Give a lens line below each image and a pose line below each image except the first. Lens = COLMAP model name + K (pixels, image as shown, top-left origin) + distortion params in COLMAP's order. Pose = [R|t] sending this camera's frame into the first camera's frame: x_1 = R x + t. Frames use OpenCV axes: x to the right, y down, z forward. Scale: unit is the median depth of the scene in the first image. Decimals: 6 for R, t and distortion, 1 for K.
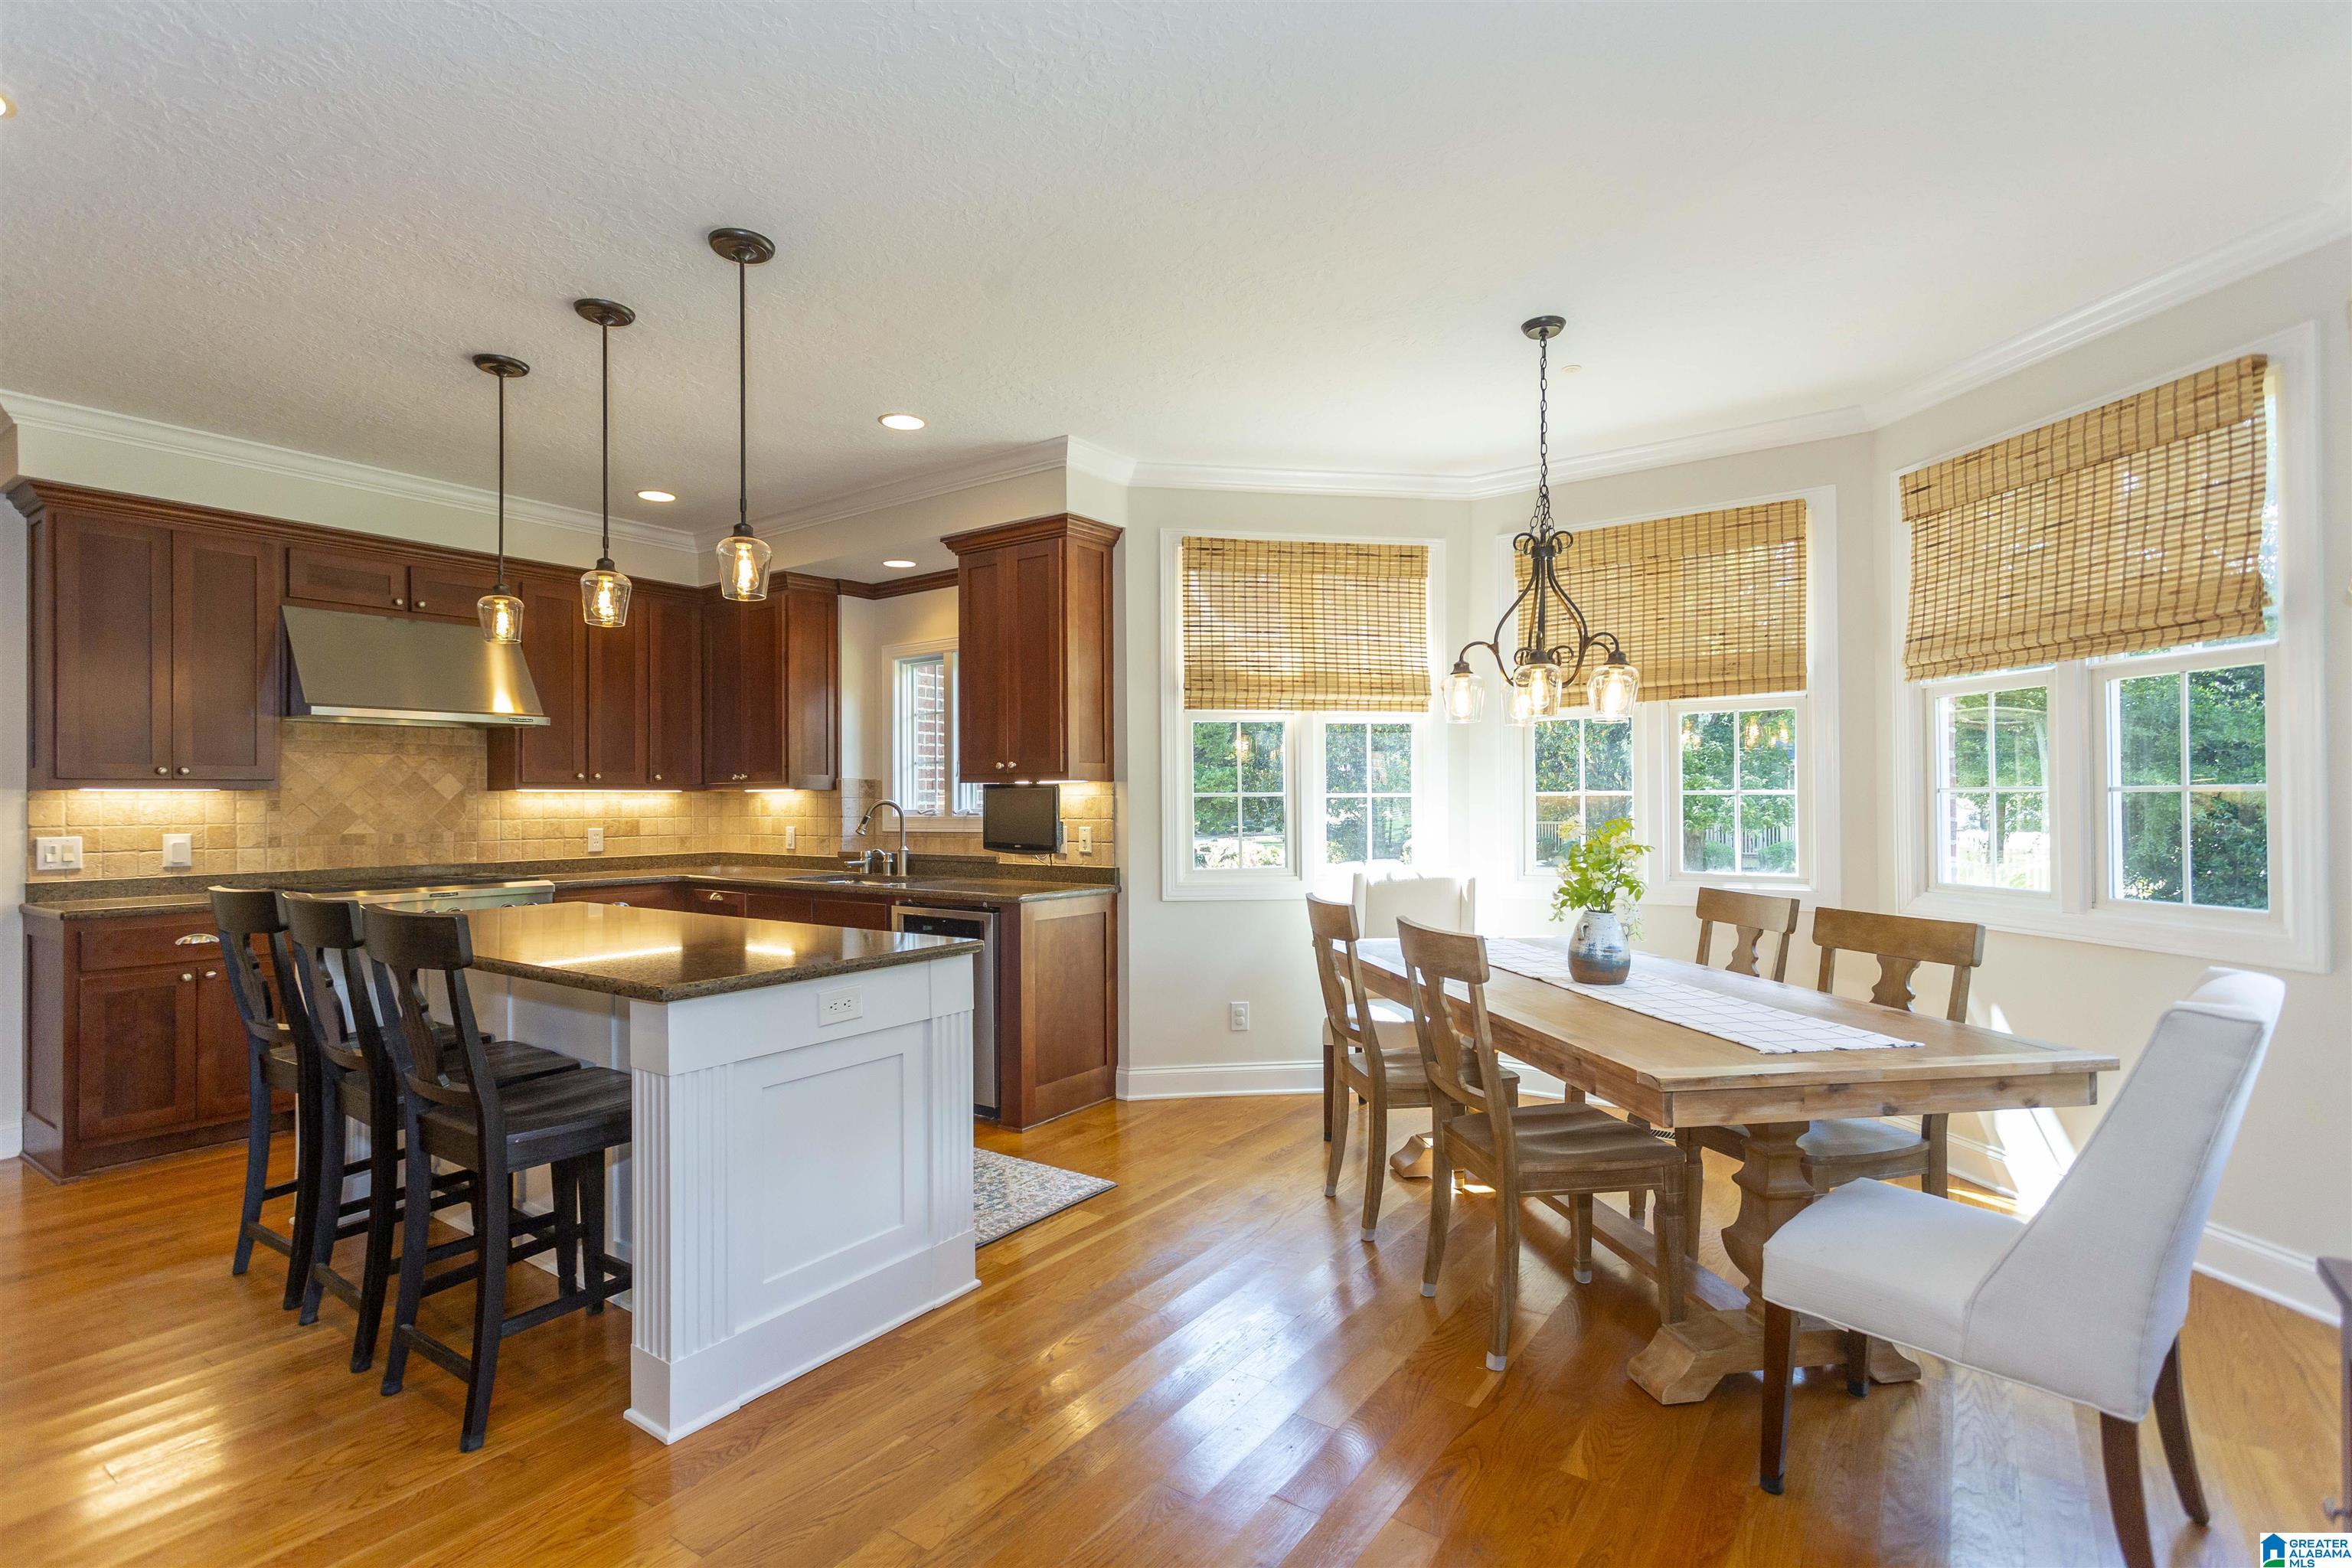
lens RADIAL K [[1115.6, 0, 1156.7], [0, 1115.6, 792.7], [0, 0, 1]] dist [0.005395, -0.000367]
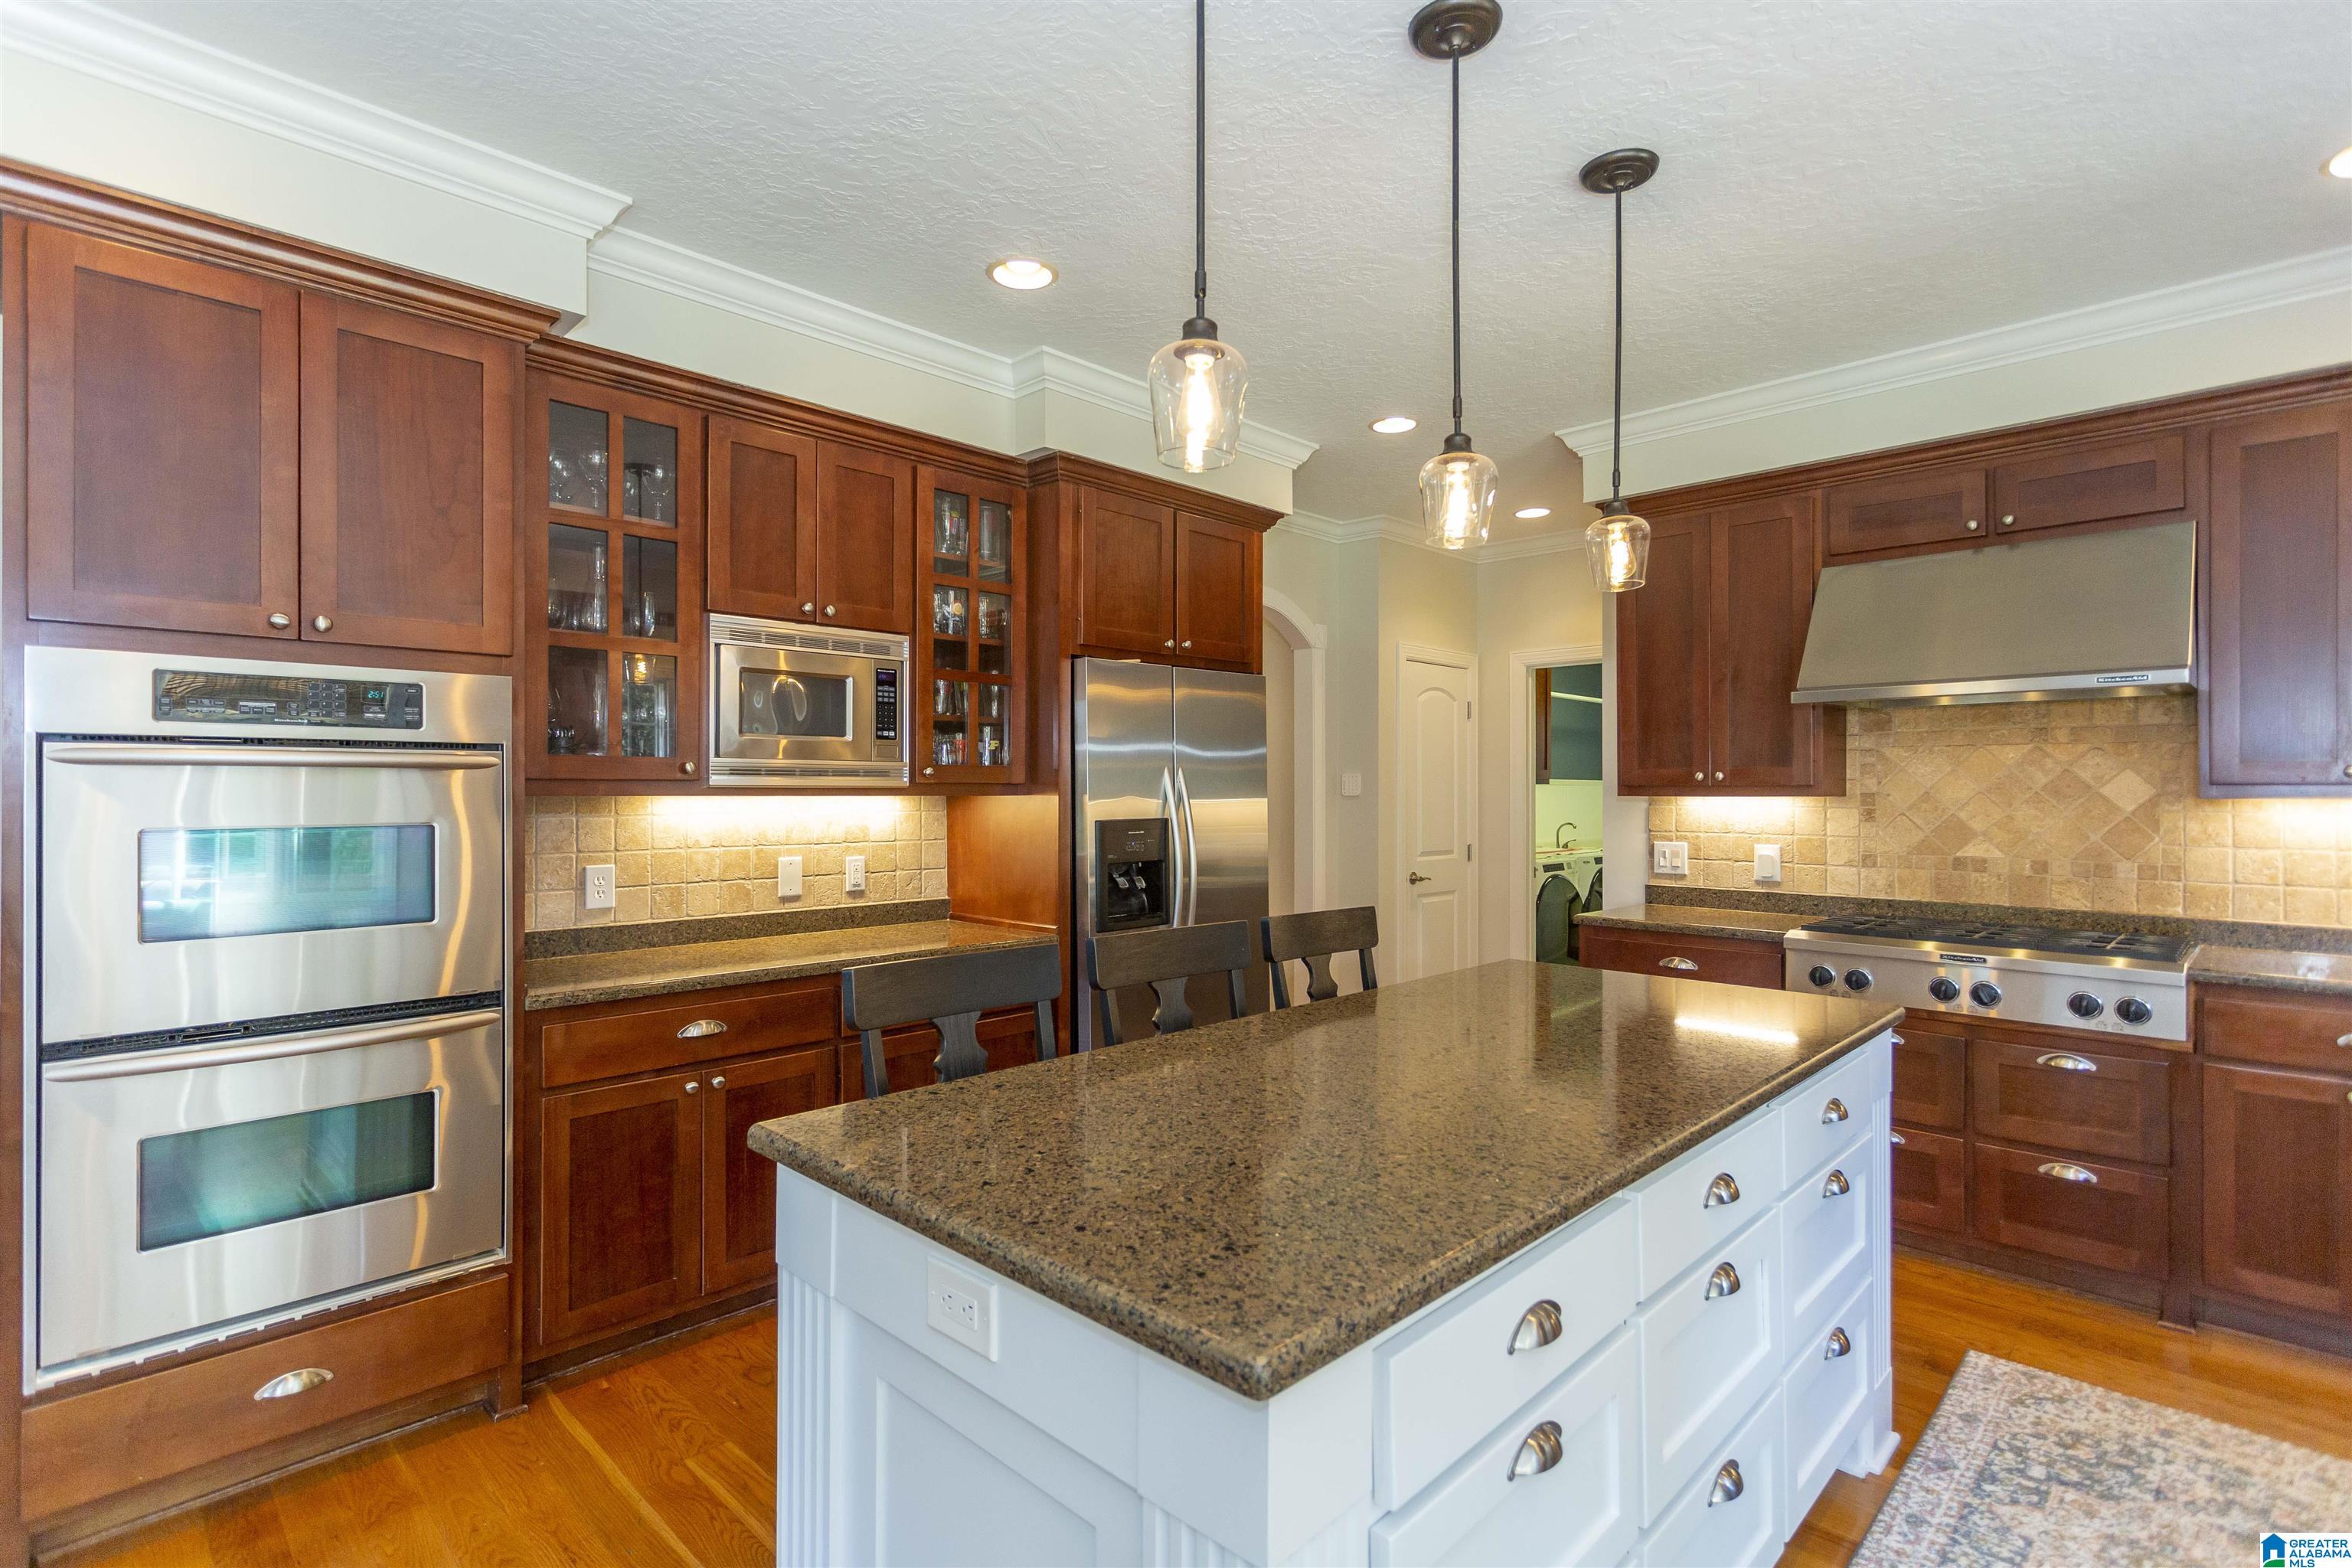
lens RADIAL K [[1115.6, 0, 1175.0], [0, 1115.6, 789.3], [0, 0, 1]] dist [0.005395, -0.000367]
pose [[-0.152251, 0.006340, -0.988321, 0.082975], [0.007056, 0.999961, 0.005328, -0.015061], [0.988317, -0.006163, -0.152290, 0.614808]]
